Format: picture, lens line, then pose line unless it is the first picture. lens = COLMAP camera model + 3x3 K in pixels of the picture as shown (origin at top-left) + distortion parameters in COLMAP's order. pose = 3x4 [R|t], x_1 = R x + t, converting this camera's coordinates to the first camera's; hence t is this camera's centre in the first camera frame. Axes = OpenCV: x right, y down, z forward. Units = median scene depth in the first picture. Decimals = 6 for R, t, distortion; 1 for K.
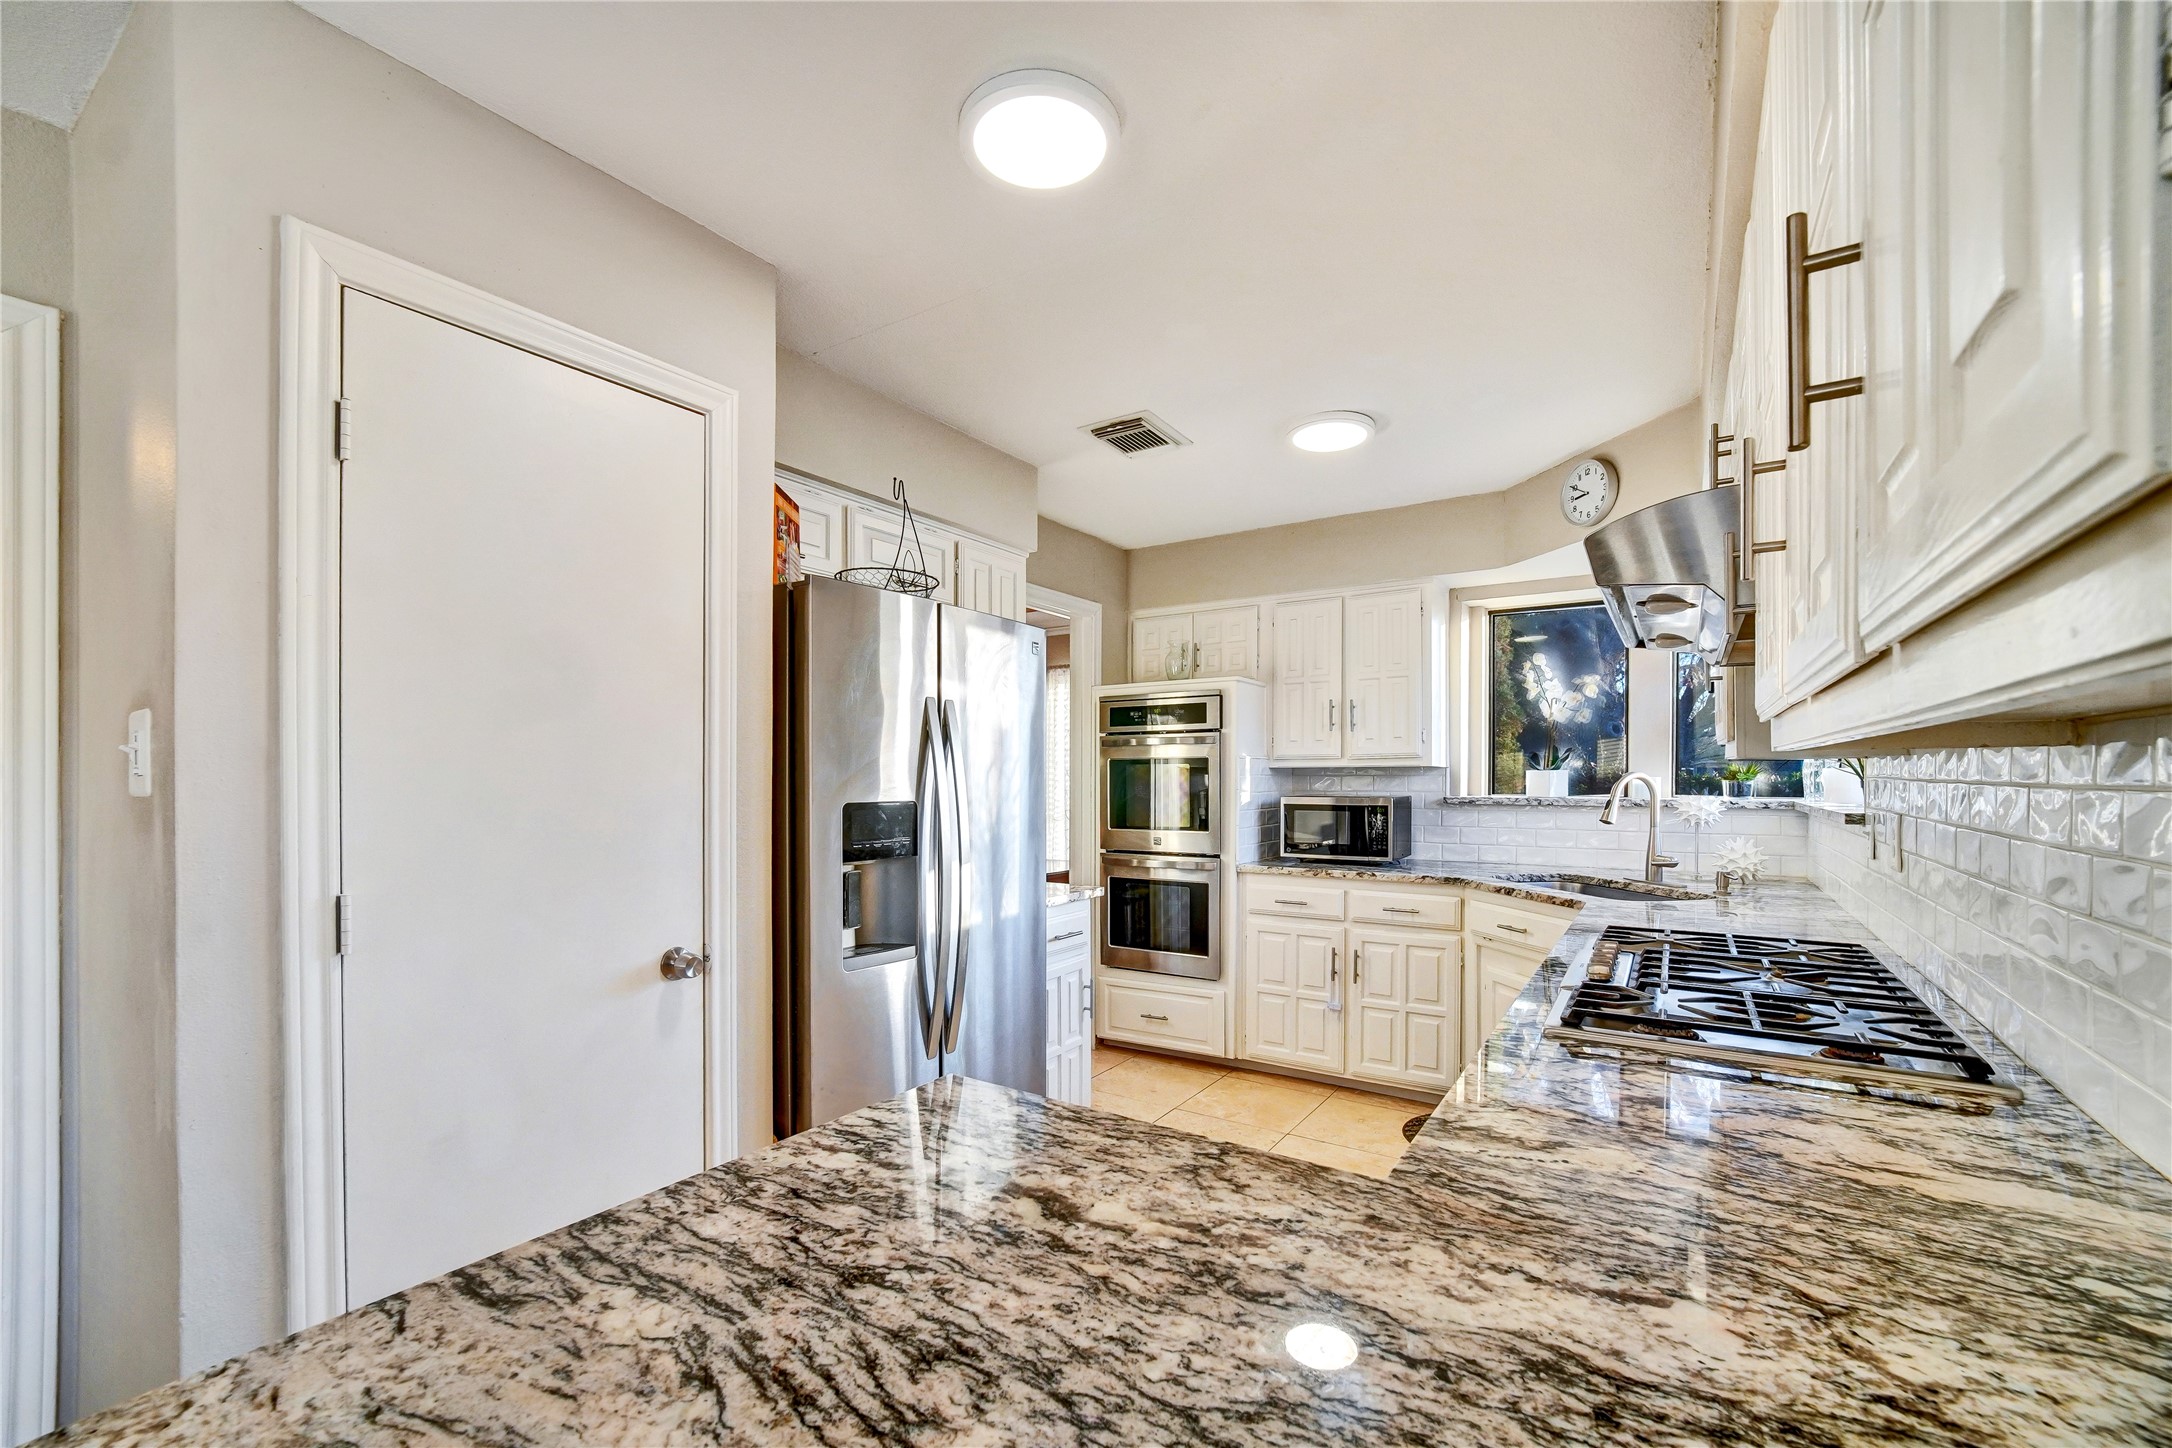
lens RADIAL K [[890.4, 0, 1085.0], [0, 890.4, 794.8], [0, 0, 1]] dist [-0.018179, 0.000162]
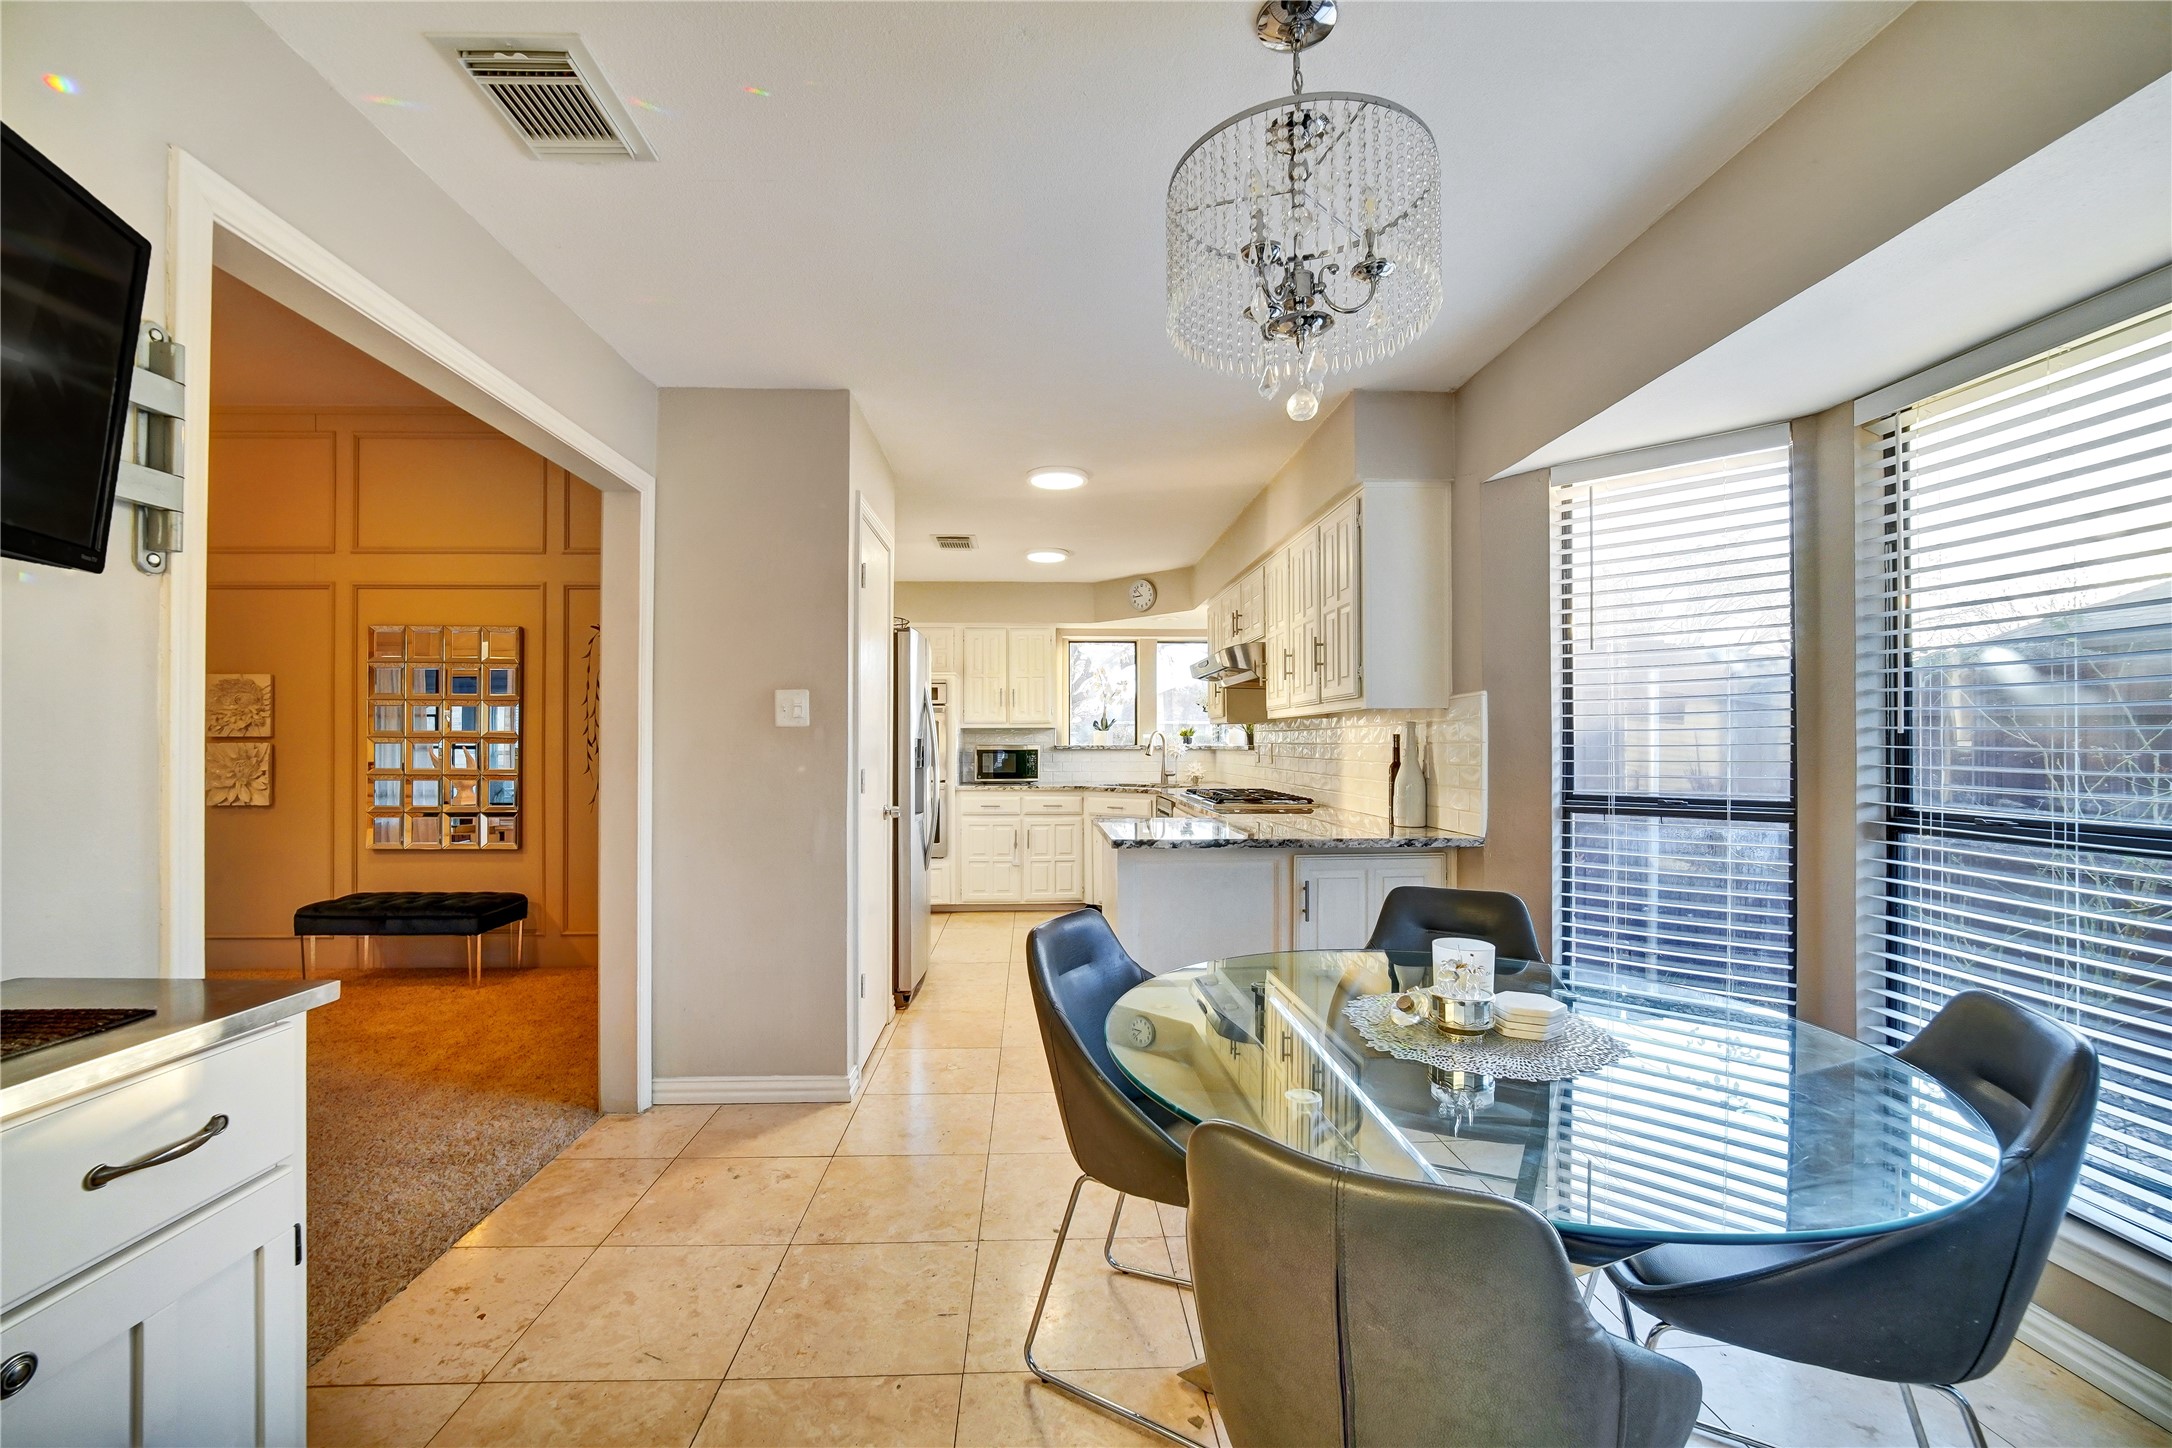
lens RADIAL K [[896.4, 0, 1070.4], [0, 896.4, 741.2], [0, 0, 1]] dist [-0.014113, 0.000743]
pose [[0.797039, 0.003389, 0.603918, -0.659521], [0.012582, 0.999674, -0.022216, 0.035015], [-0.603797, 0.025305, 0.796737, -0.451484]]
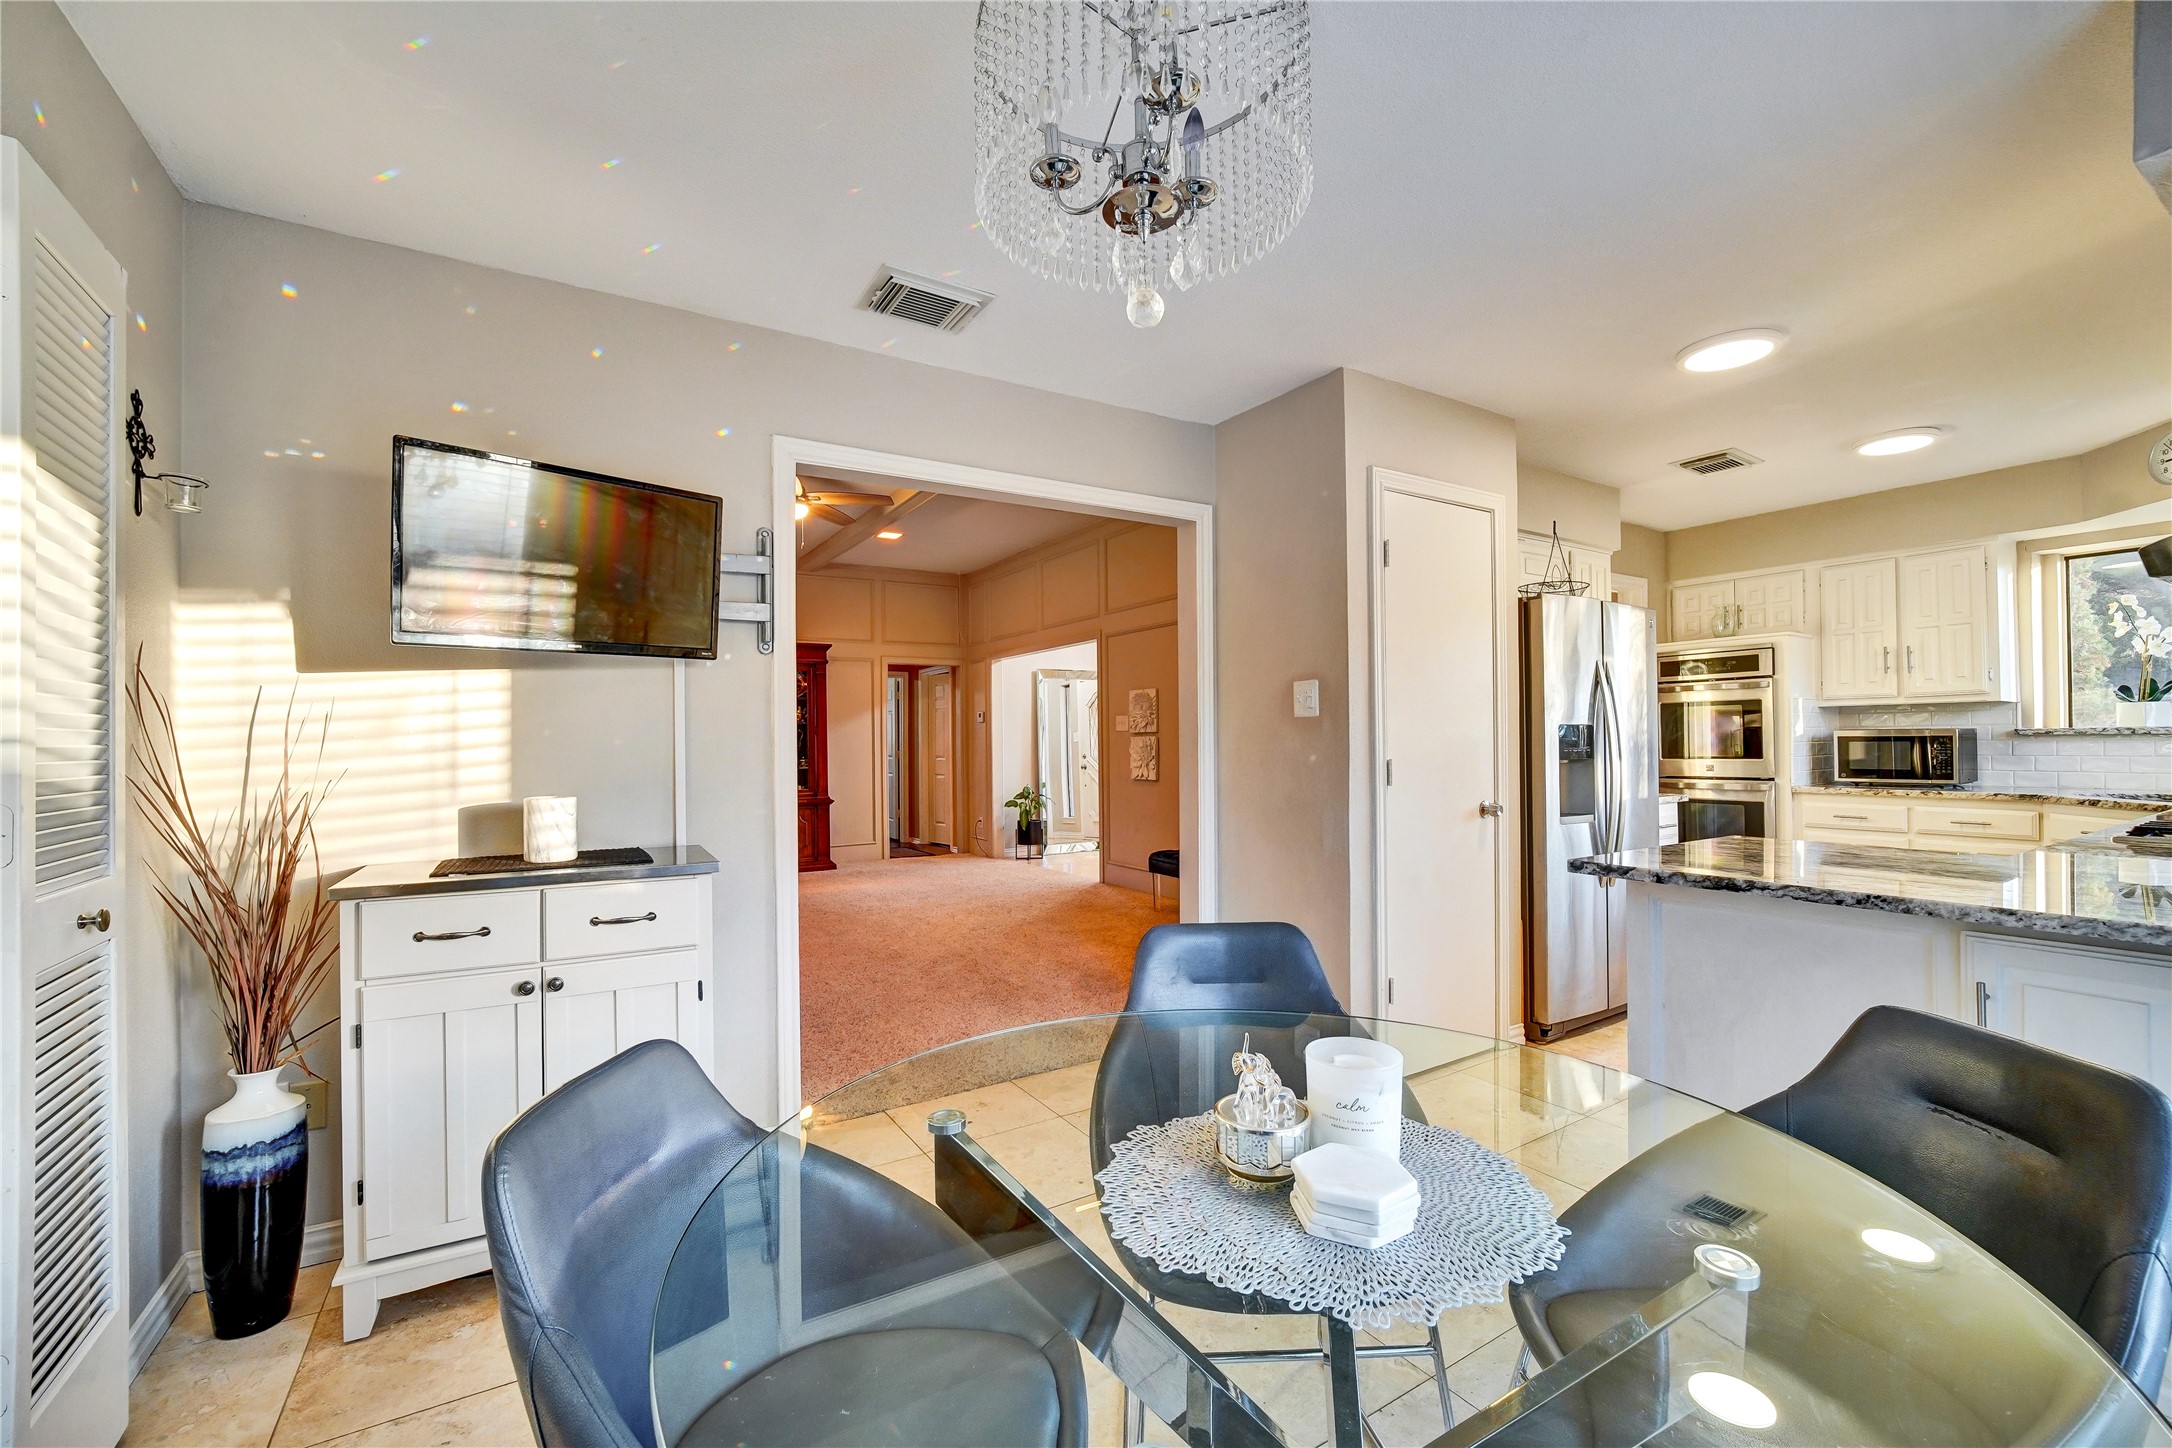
lens RADIAL K [[896.4, 0, 1070.4], [0, 896.4, 741.2], [0, 0, 1]] dist [-0.014113, 0.000743]
pose [[0.912731, -0.007776, -0.408488, -0.227402], [0.000311, 0.999832, -0.018340, 0.038214], [0.408562, 0.016612, 0.912580, -0.499990]]
